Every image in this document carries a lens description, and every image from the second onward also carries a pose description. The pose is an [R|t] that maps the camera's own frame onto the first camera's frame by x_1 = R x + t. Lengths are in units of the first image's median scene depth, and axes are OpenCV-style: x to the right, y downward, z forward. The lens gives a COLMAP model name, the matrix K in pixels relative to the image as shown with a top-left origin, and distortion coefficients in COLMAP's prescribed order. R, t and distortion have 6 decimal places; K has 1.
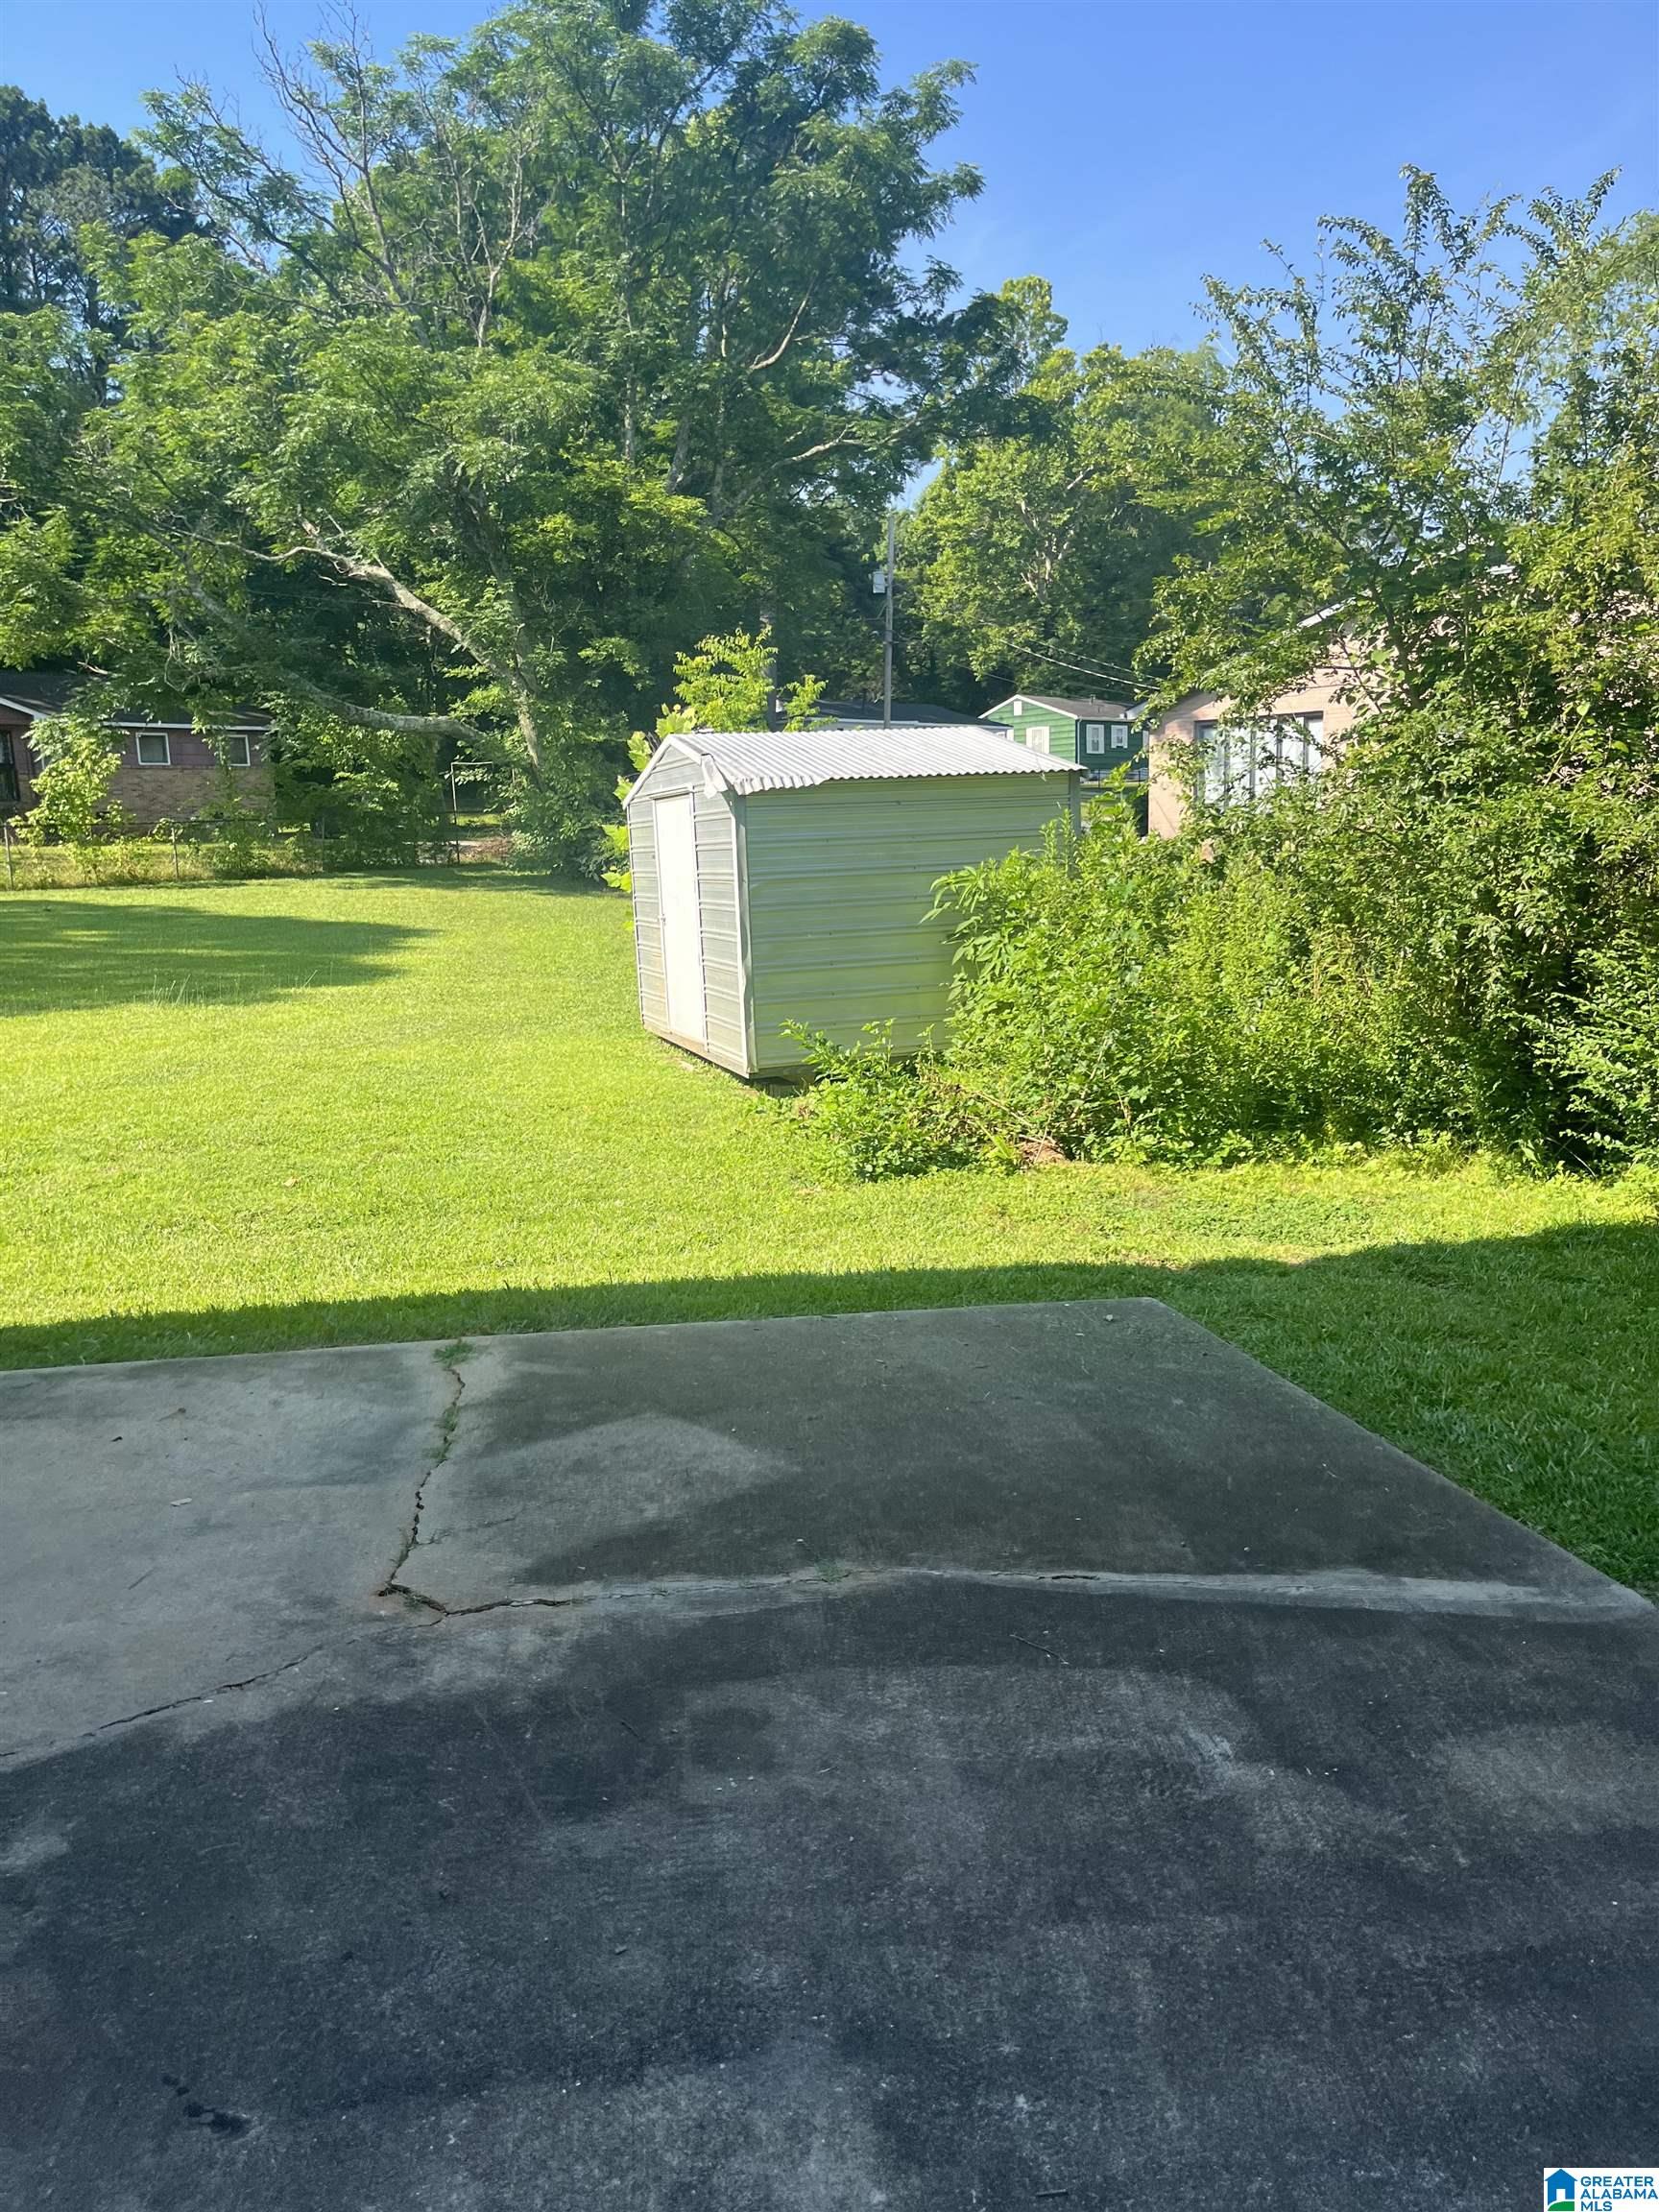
lens RADIAL K [[1659.3, 0, 827.5], [0, 1659.3, 1102.1], [0, 0, 1]] dist [0.048873, -0.046295]
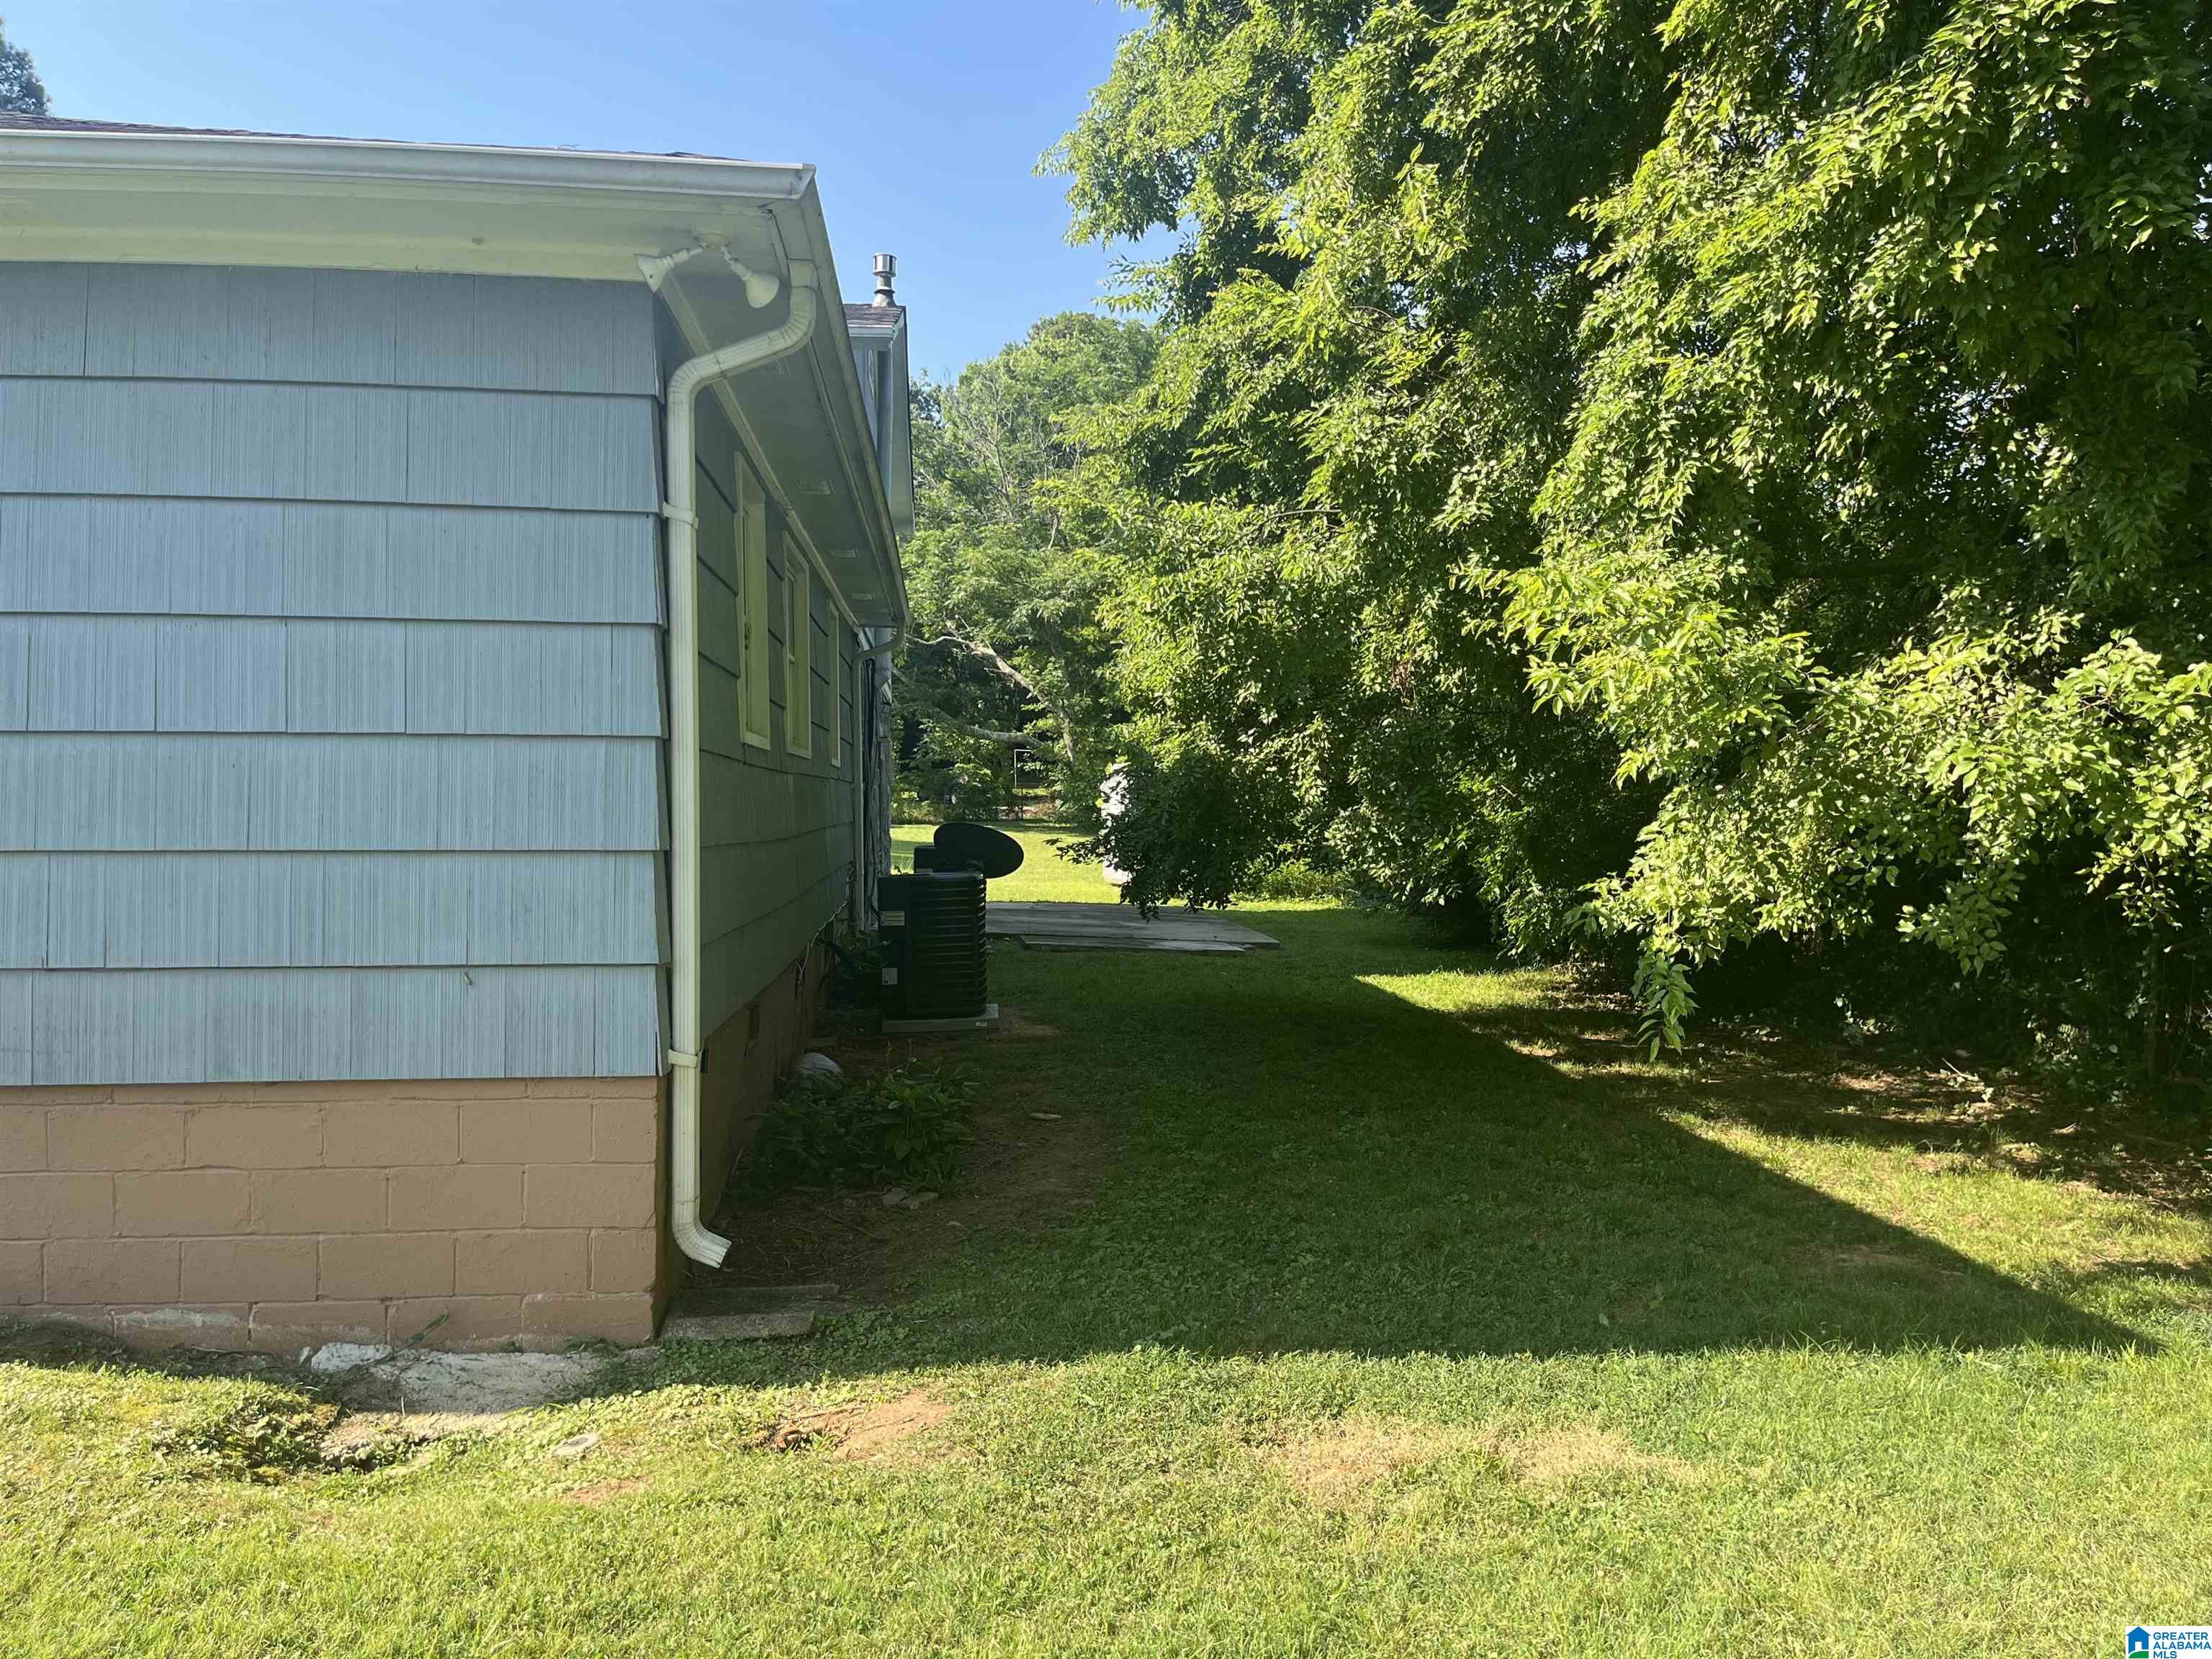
lens RADIAL K [[1659.3, 0, 1109.2], [0, 1659.3, 833.8], [0, 0, 1]] dist [0.048873, -0.046295]
pose [[0.988443, 0.022448, -0.149924, 0.117185], [-0.043575, 0.989311, -0.139156, 0.103381], [0.145198, 0.144081, 0.978856, -0.635932]]
